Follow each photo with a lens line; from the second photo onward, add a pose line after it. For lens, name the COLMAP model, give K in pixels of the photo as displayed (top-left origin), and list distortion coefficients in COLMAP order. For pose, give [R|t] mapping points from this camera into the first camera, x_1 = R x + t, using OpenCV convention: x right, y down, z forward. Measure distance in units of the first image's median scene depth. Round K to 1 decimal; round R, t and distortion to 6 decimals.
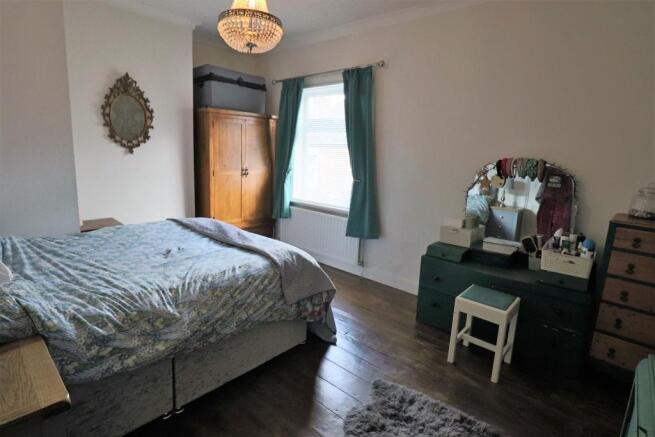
lens RADIAL K [[337.6, 0, 322.4], [0, 337.6, 207.3], [0, 0, 1]] dist [0.001222, -0.015317]
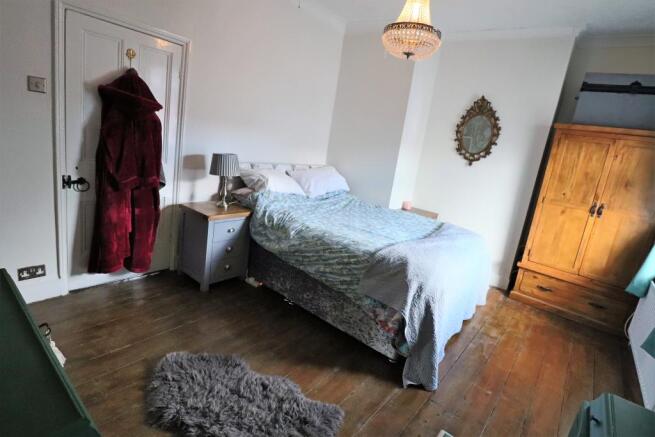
lens RADIAL K [[337.6, 0, 322.4], [0, 337.6, 207.3], [0, 0, 1]] dist [0.001222, -0.015317]
pose [[0.061818, 0.181997, -0.981354, 0.566879], [-0.299981, 0.941162, 0.155647, -0.056844], [0.951940, 0.284765, 0.112777, 0.452508]]
